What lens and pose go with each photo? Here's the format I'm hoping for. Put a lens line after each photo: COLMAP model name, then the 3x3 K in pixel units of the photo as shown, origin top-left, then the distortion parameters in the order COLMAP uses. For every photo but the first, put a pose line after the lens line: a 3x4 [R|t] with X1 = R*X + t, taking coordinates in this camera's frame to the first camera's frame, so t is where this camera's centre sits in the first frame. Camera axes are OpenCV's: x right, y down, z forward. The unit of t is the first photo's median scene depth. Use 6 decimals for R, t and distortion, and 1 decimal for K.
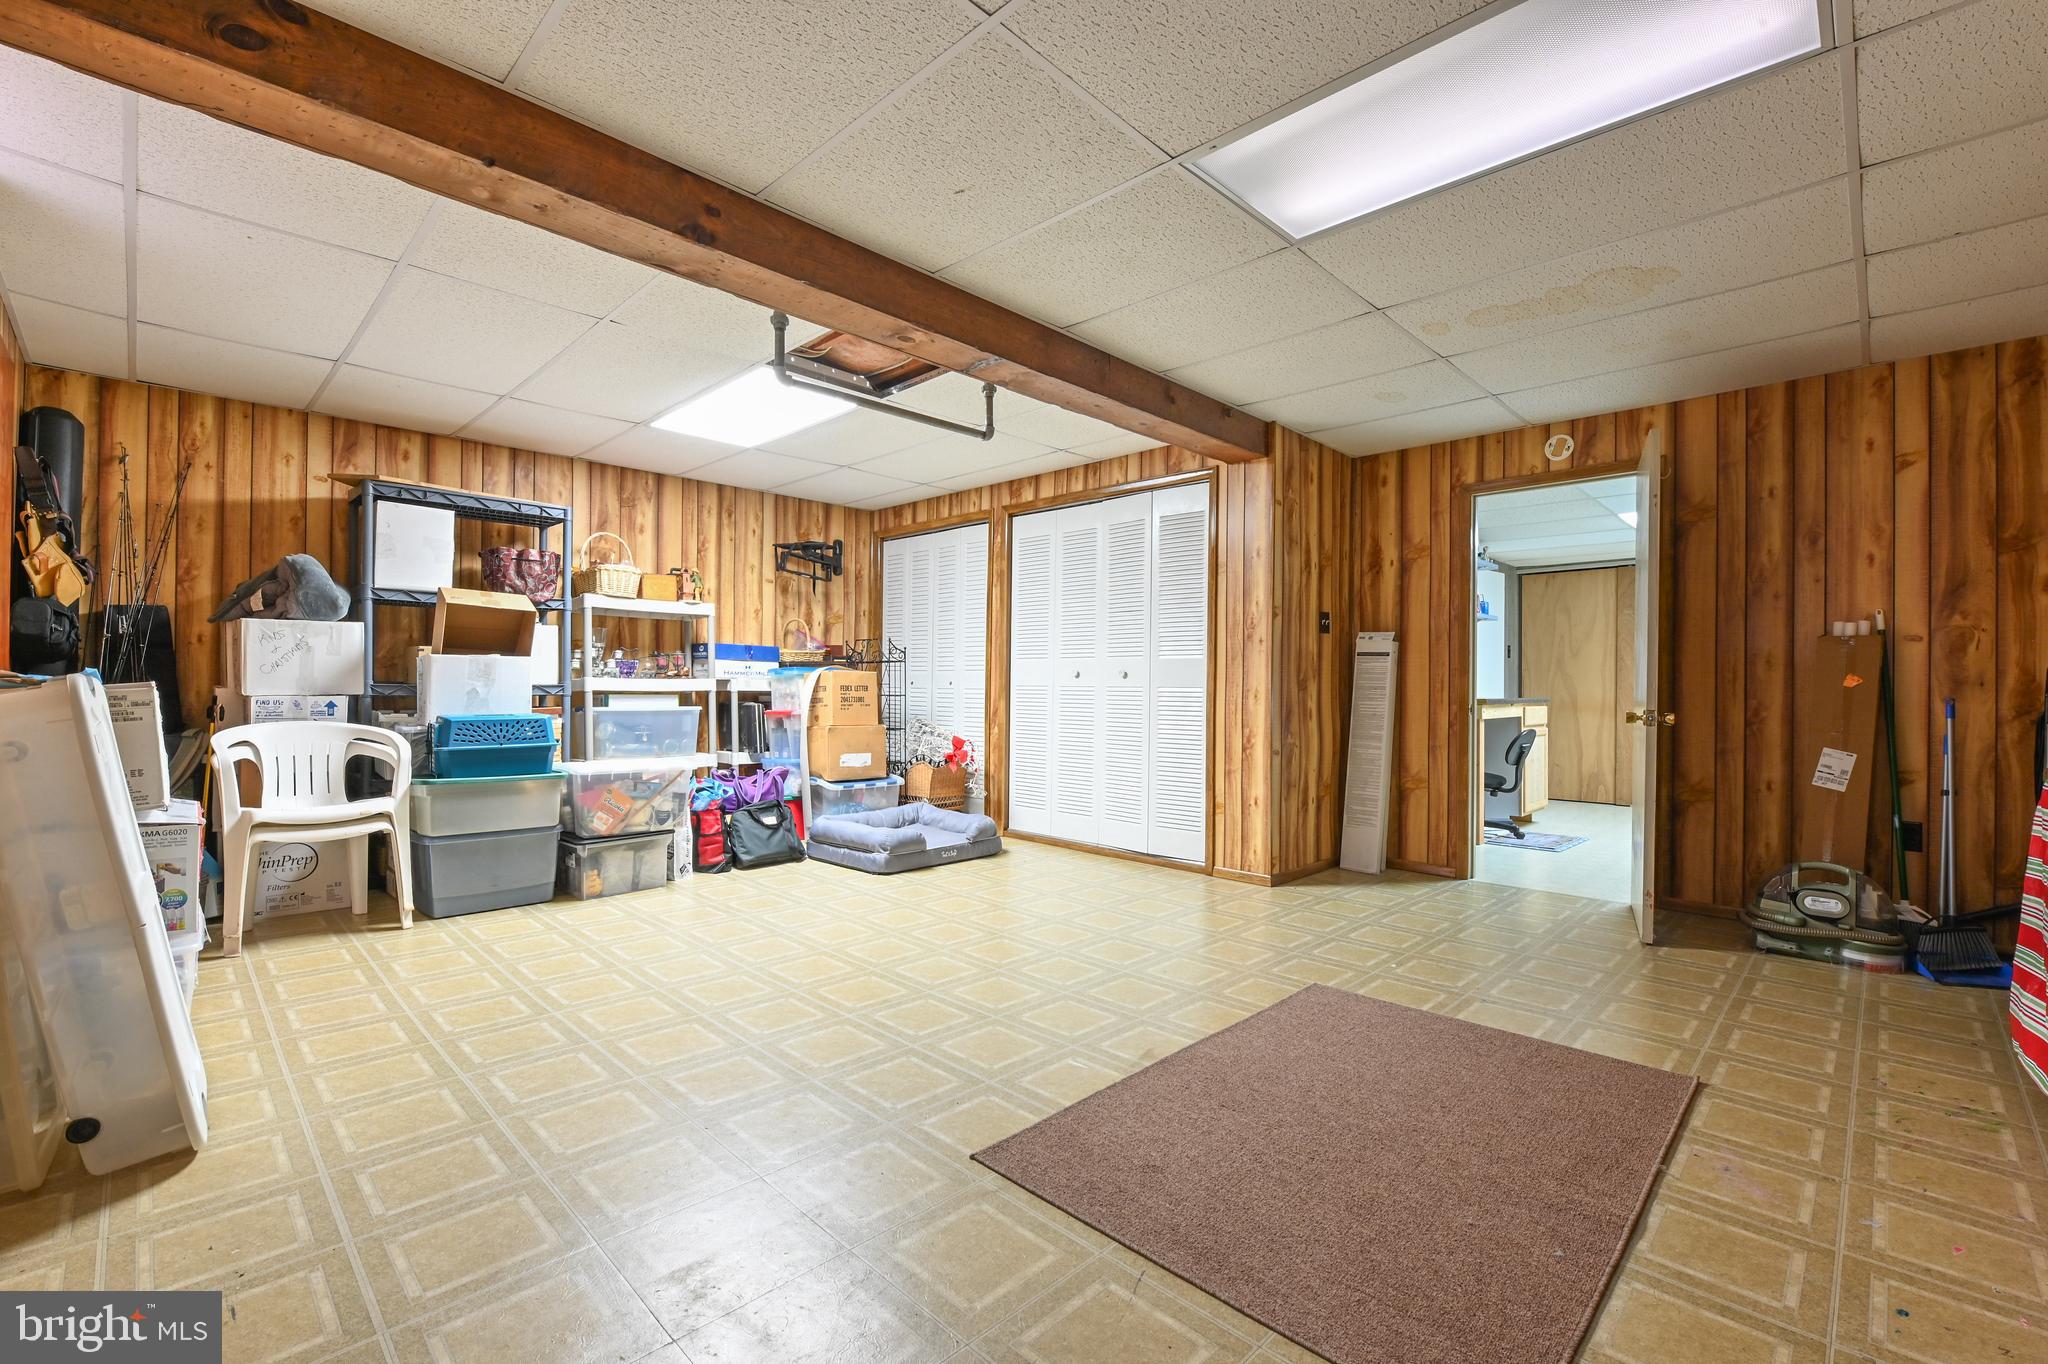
lens RADIAL K [[880.7, 0, 1024.0], [0, 880.7, 682.0], [0, 0, 1]] dist [-0.012619, -0.000195]
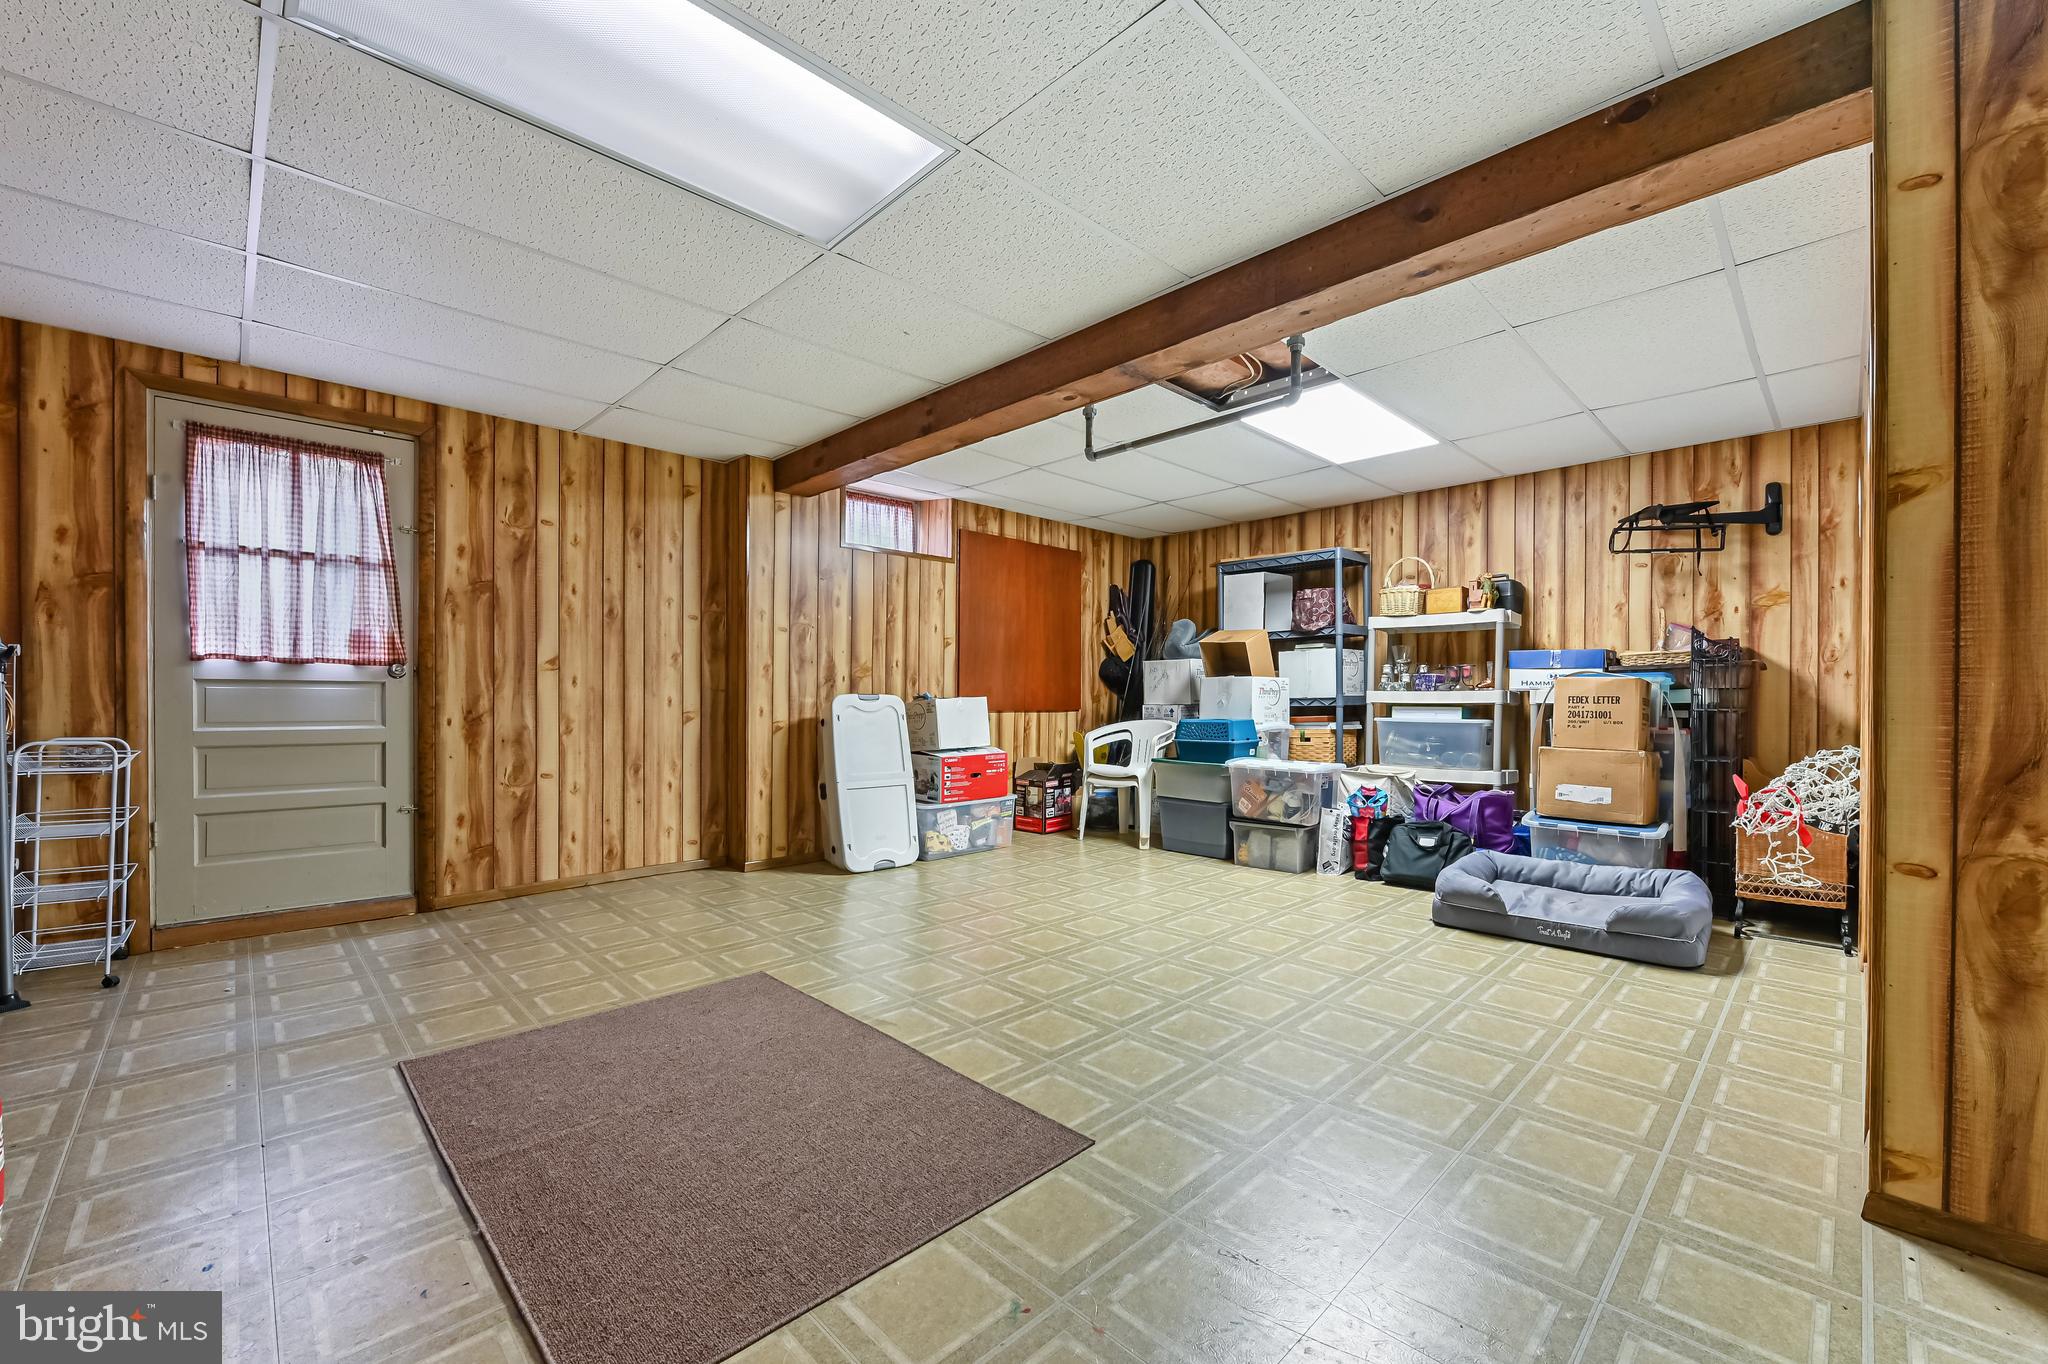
lens RADIAL K [[821.3, 0, 1031.8], [0, 821.3, 698.5], [0, 0, 1]] dist [-0.002641, -0.000766]
pose [[-0.013801, -0.004491, -0.999895, 0.649196], [0.006036, 0.999971, -0.004574, 0.007597], [0.999887, -0.006099, -0.013774, 0.656290]]
